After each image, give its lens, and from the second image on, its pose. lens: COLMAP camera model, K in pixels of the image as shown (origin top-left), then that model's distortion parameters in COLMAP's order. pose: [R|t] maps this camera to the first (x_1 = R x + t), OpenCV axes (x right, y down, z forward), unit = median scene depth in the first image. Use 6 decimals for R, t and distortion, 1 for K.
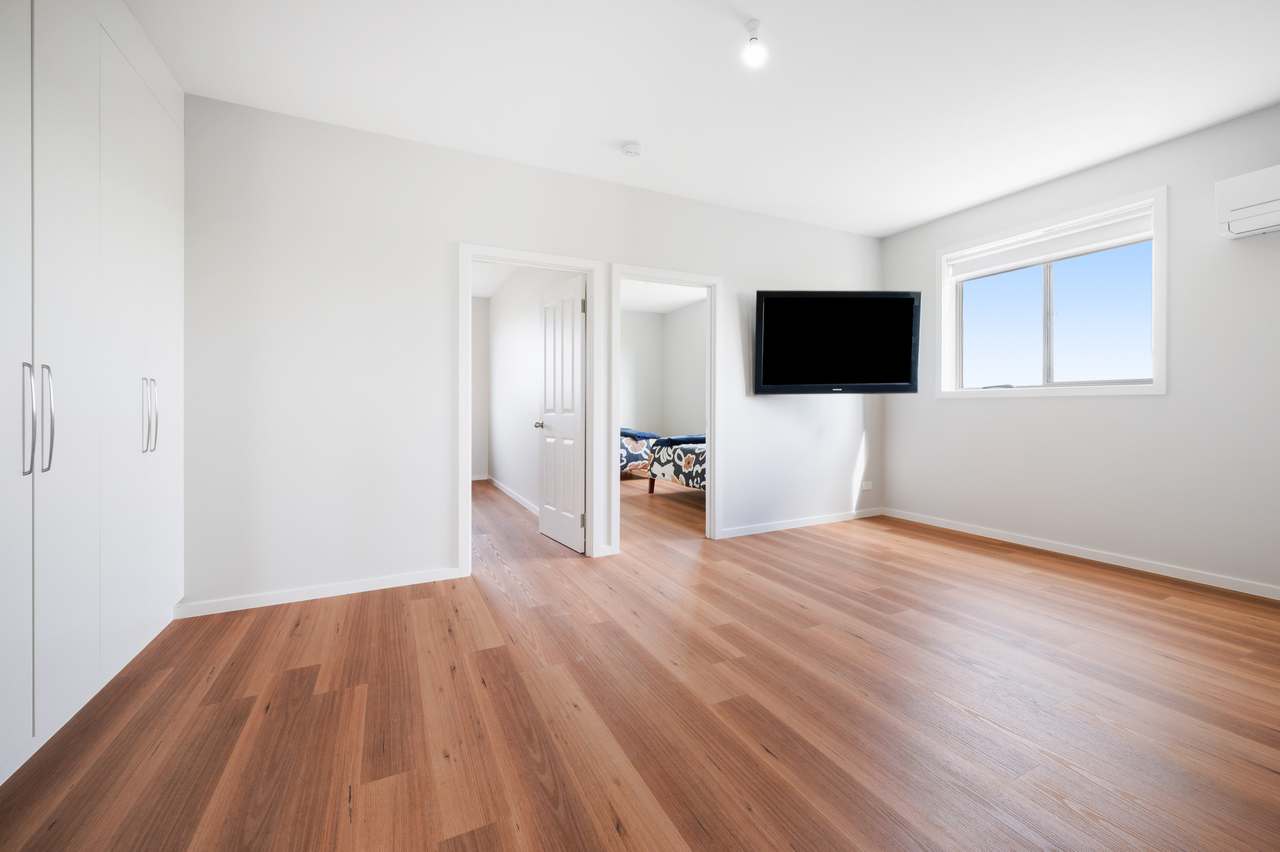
lens RADIAL K [[522.5, 0, 641.0], [0, 522.5, 417.1], [0, 0, 1]] dist [0.009868, 0.000082]
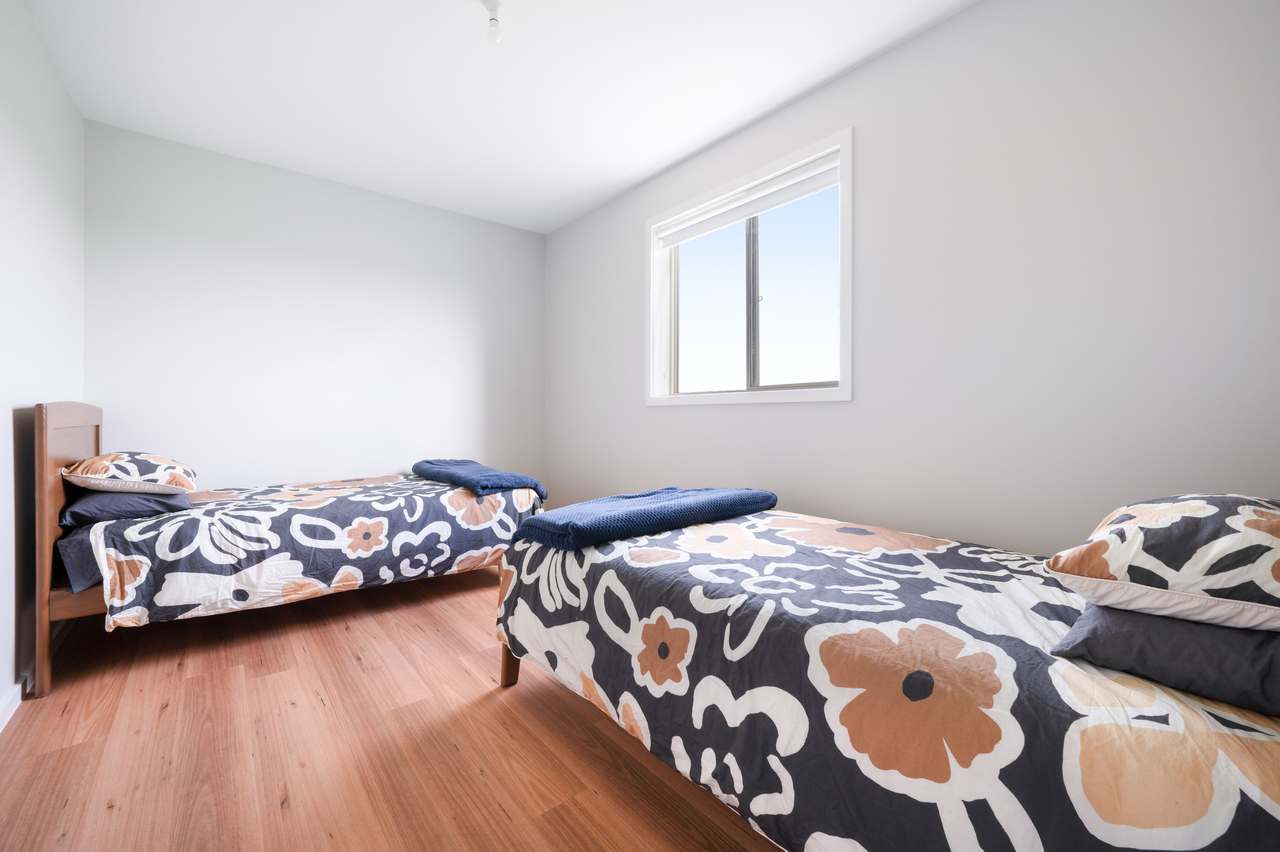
lens RADIAL K [[522.5, 0, 642.4], [0, 522.5, 426.1], [0, 0, 1]] dist [0.009868, 0.000082]
pose [[0.971967, -0.004776, 0.235067, 0.025587], [0.004723, 0.999989, 0.000789, -0.012911], [-0.235068, 0.000343, 0.971979, 0.728997]]
